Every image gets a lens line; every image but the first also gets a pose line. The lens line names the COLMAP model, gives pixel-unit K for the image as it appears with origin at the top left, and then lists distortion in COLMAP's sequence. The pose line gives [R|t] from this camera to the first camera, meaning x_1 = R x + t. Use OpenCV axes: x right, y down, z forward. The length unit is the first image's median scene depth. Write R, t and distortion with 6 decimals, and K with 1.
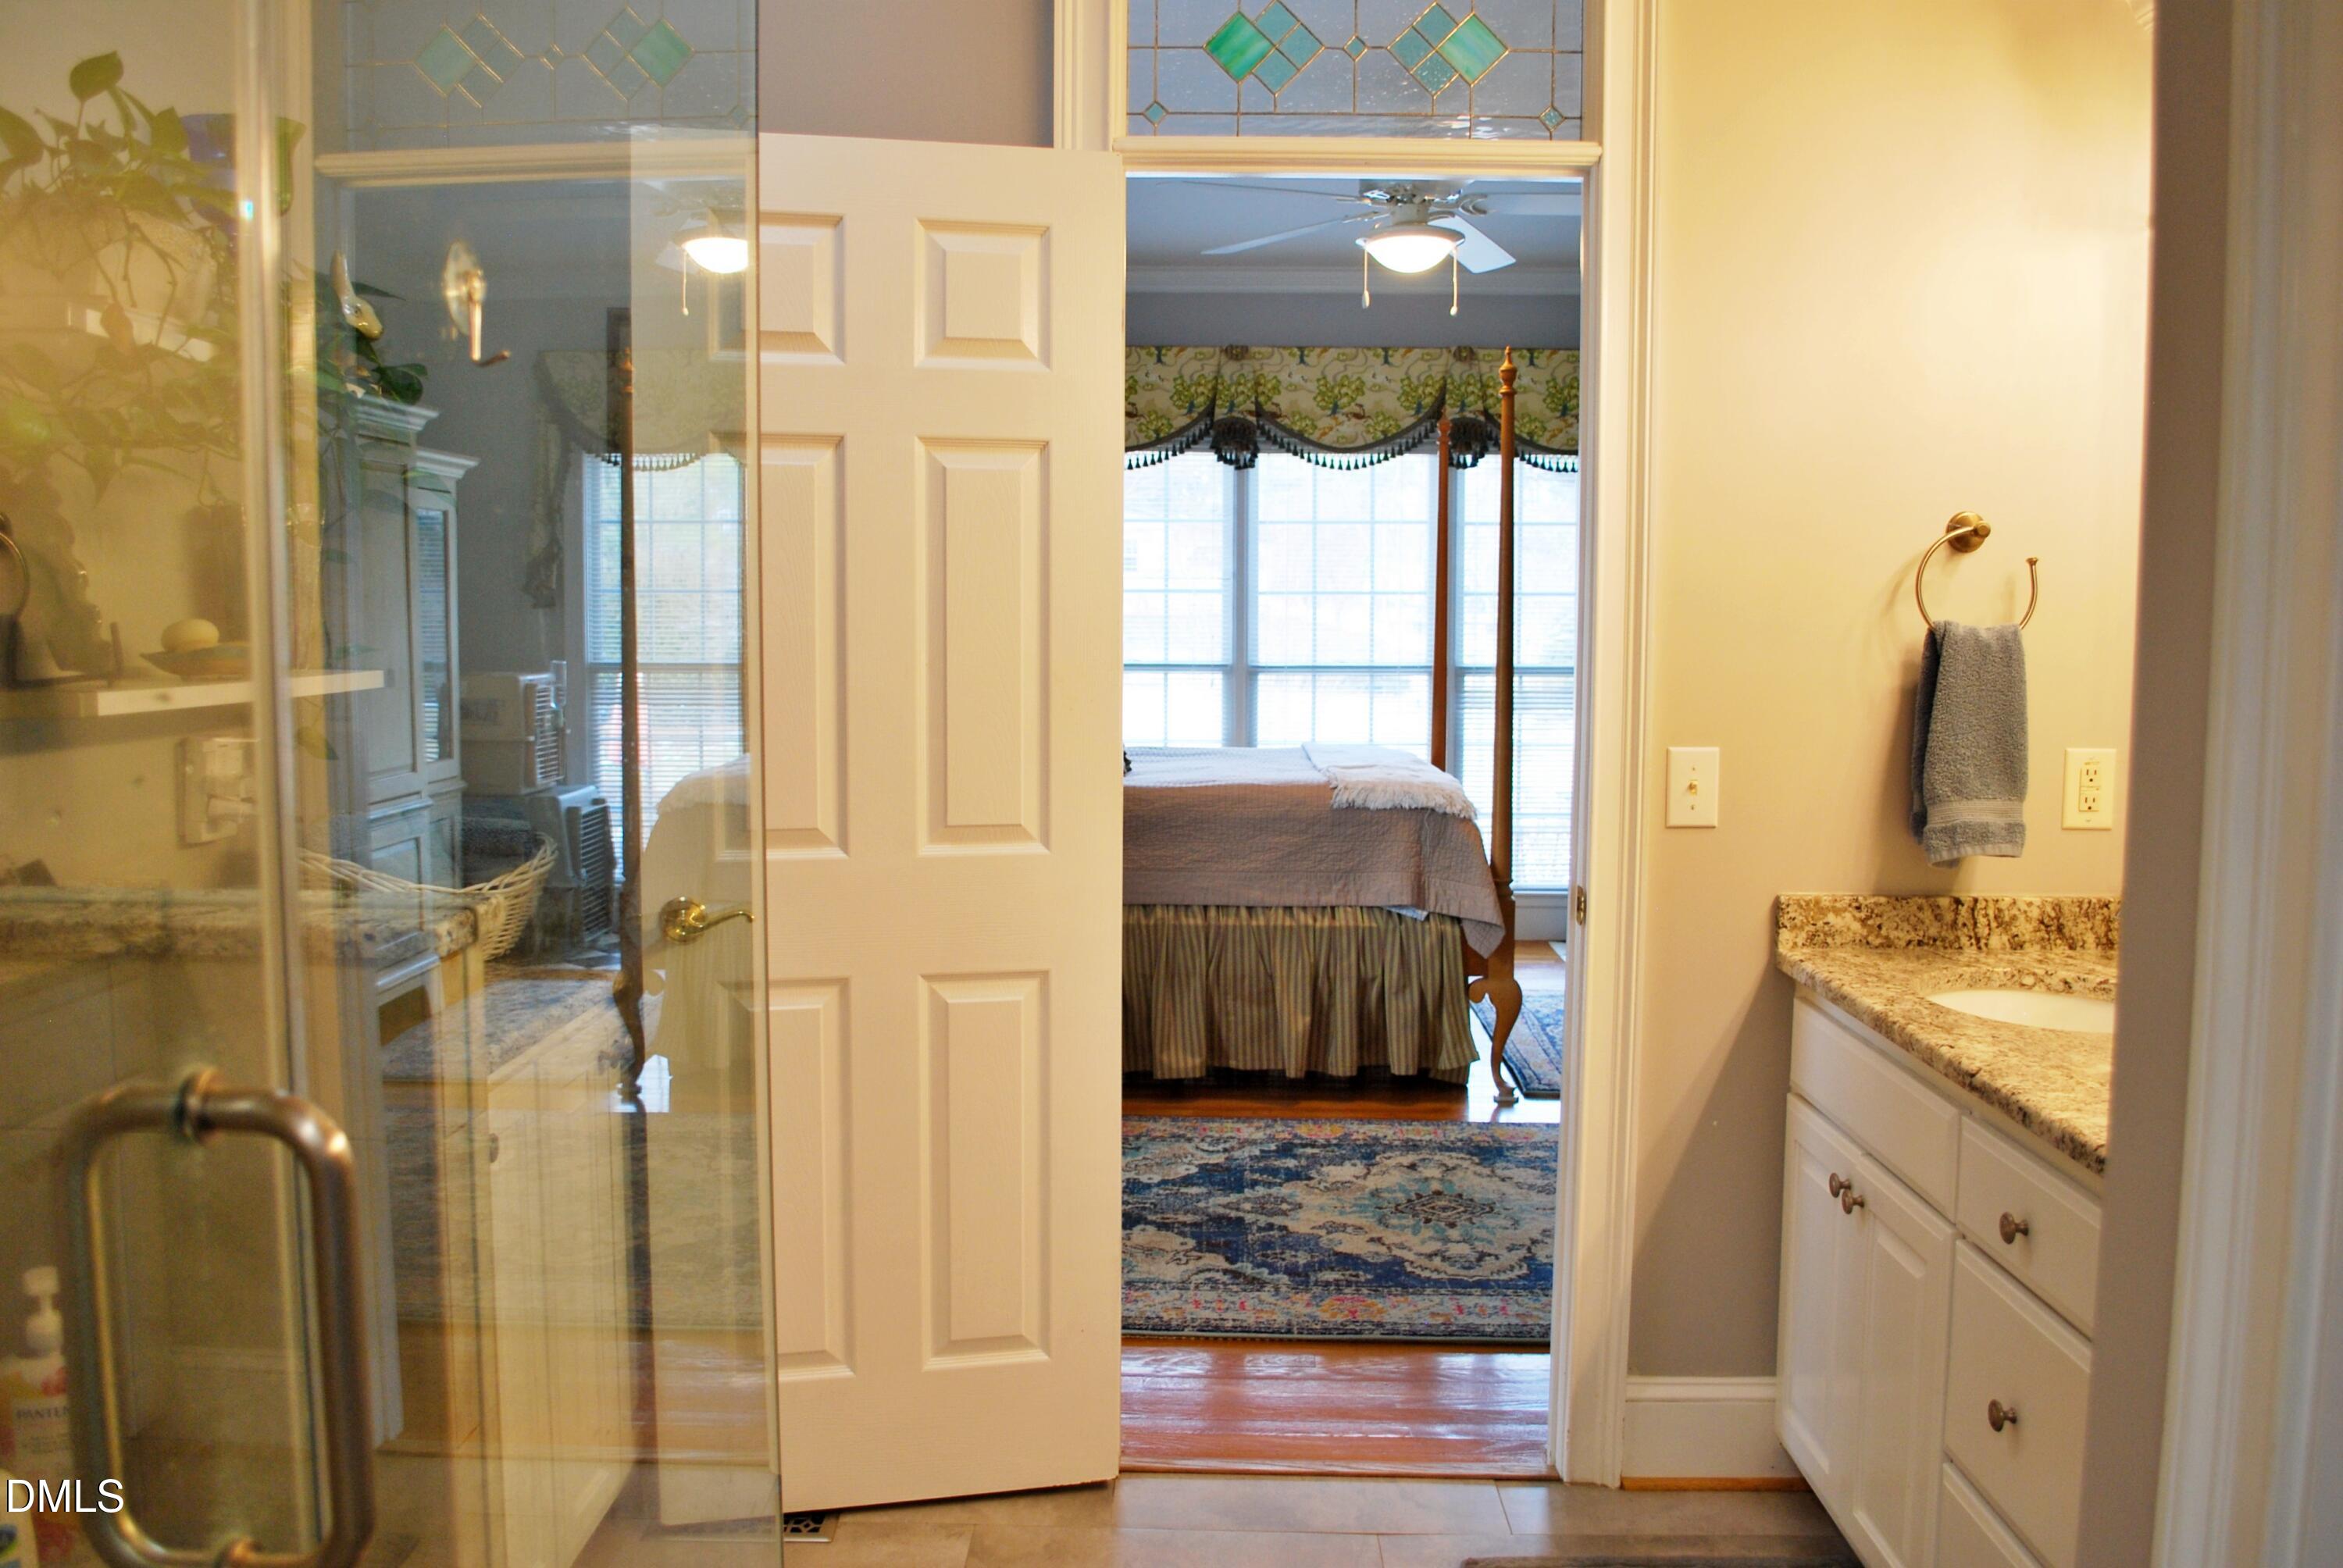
lens RADIAL K [[1880.0, 0, 1170.7], [0, 1880.0, 782.7], [0, 0, 1]] dist [-0.091661, 0.020397]
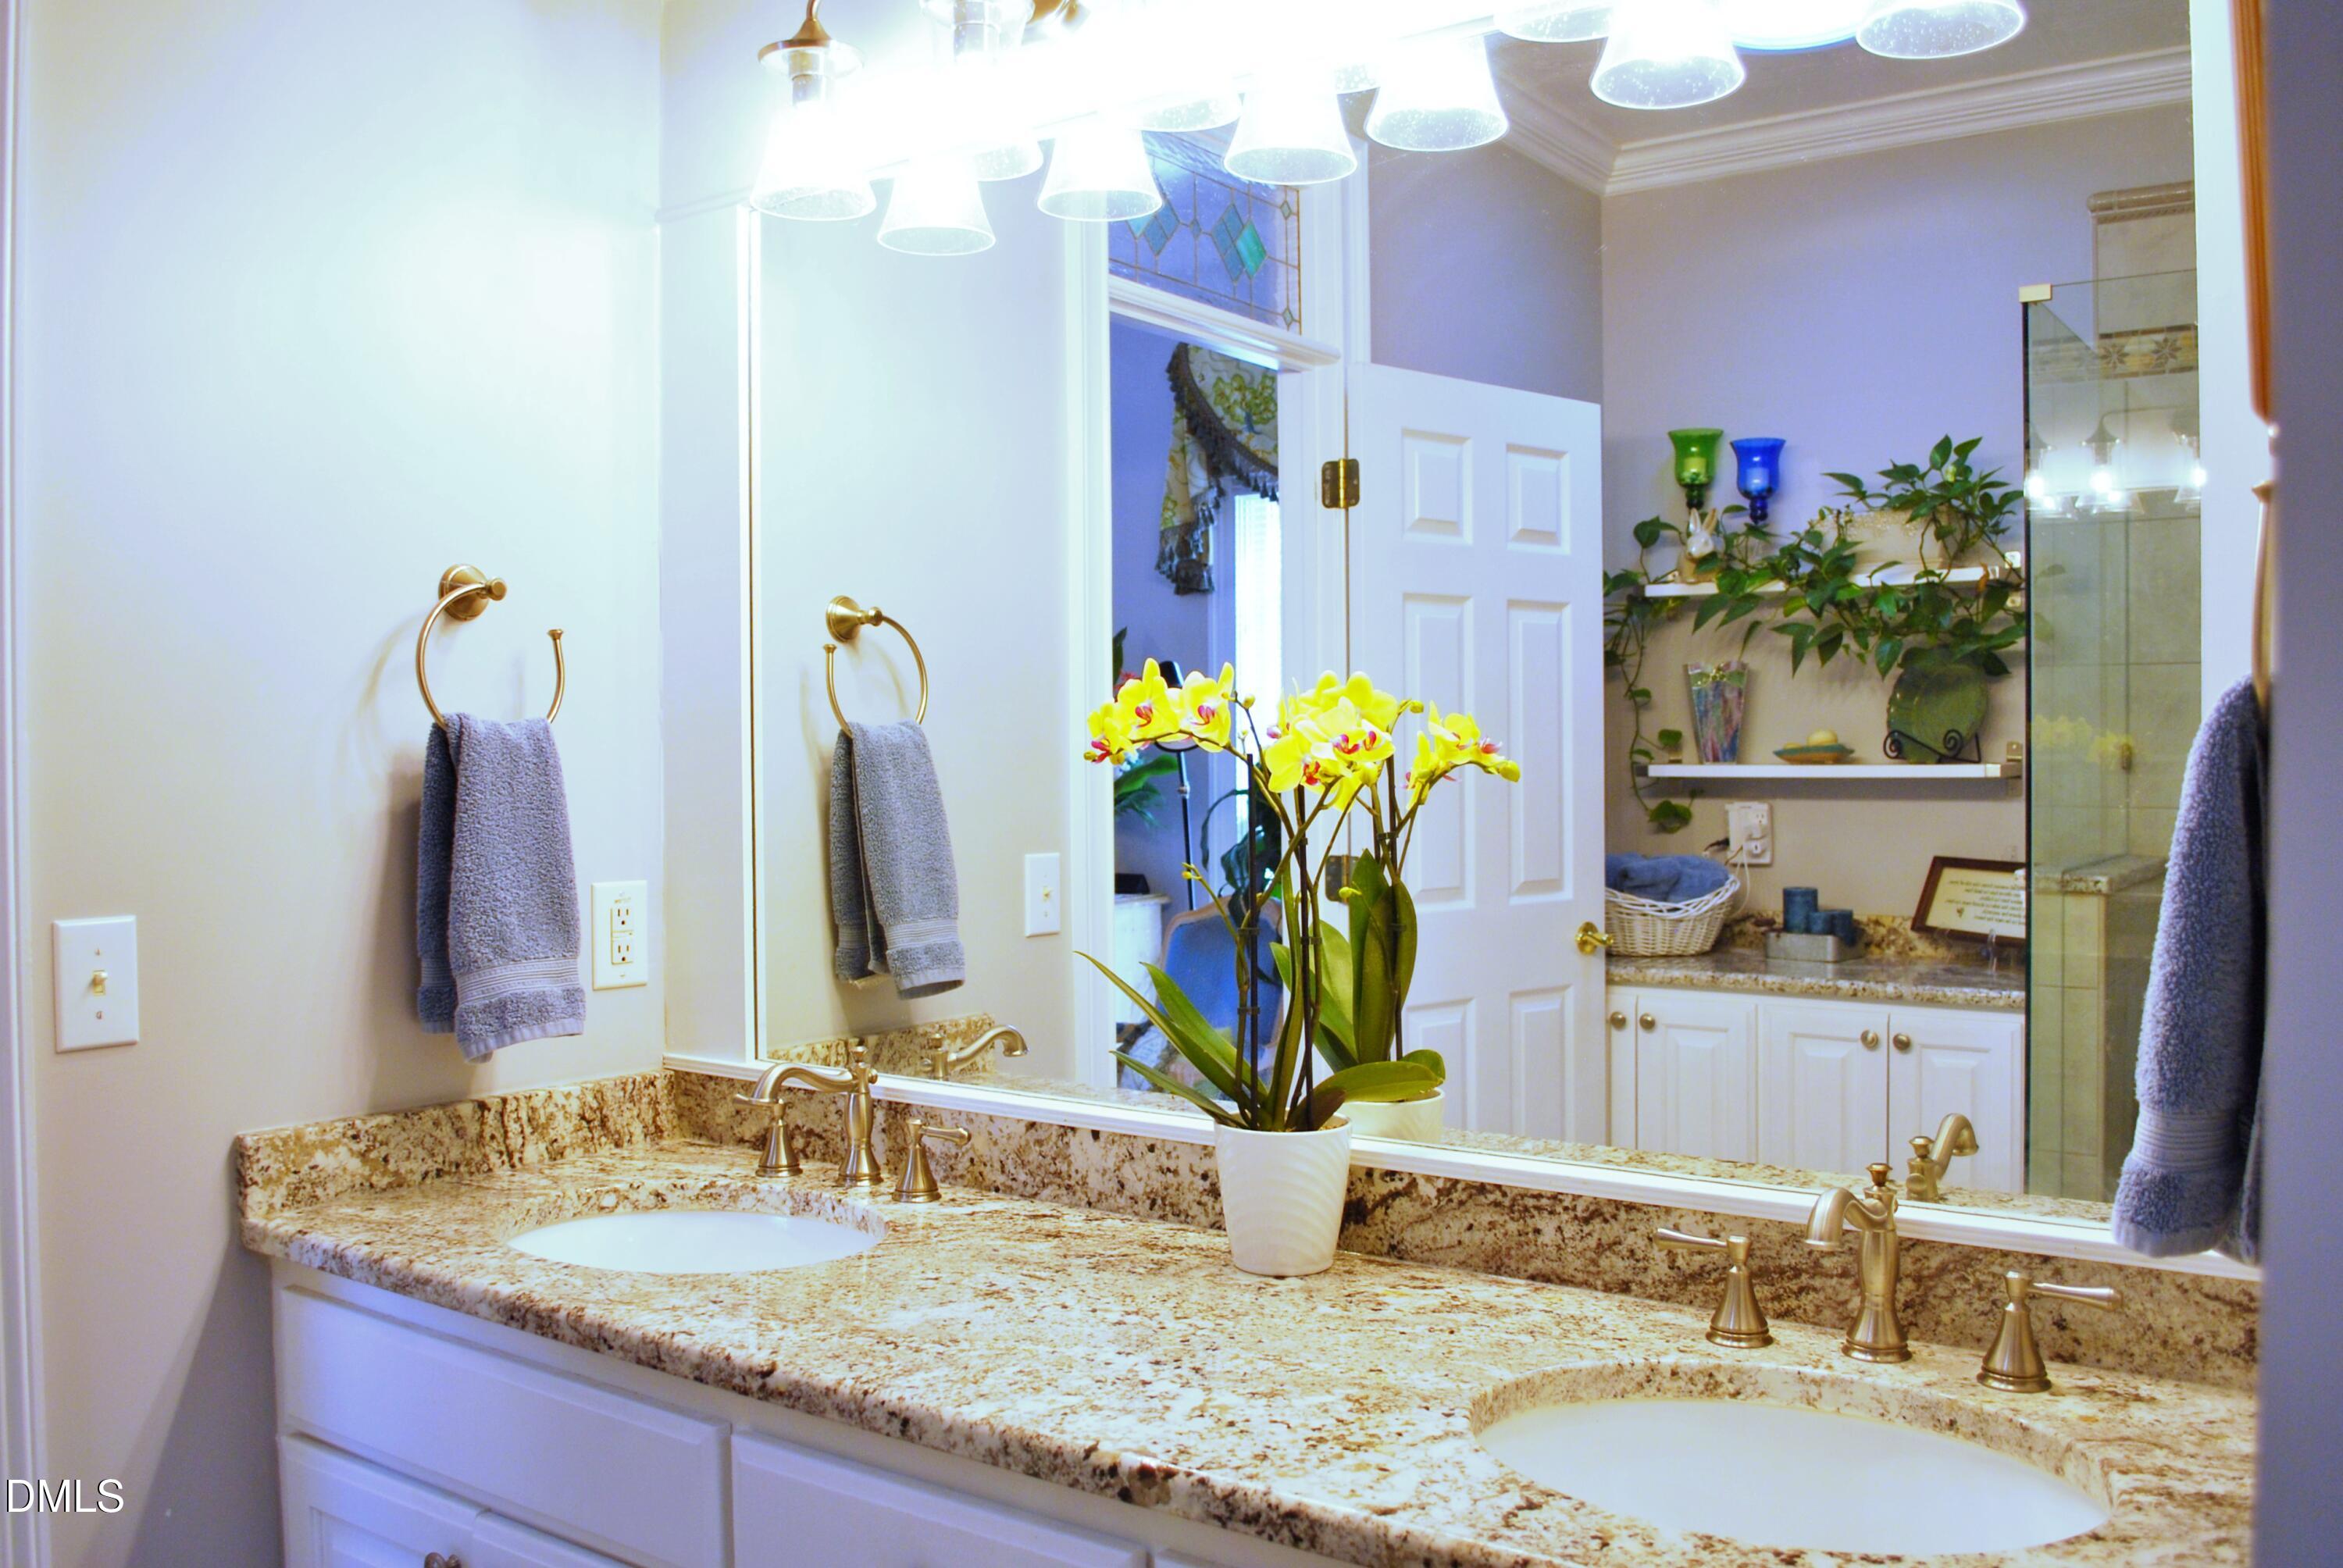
lens RADIAL K [[1954.2, 0, 1170.8], [0, 1954.2, 783.5], [0, 0, 1]] dist [-0.084896, -0.007751]
pose [[0.571312, -0.018496, 0.820524, -0.031865], [0.085117, 0.995690, -0.036820, -0.009918], [-0.816307, 0.090877, 0.570425, 0.345936]]
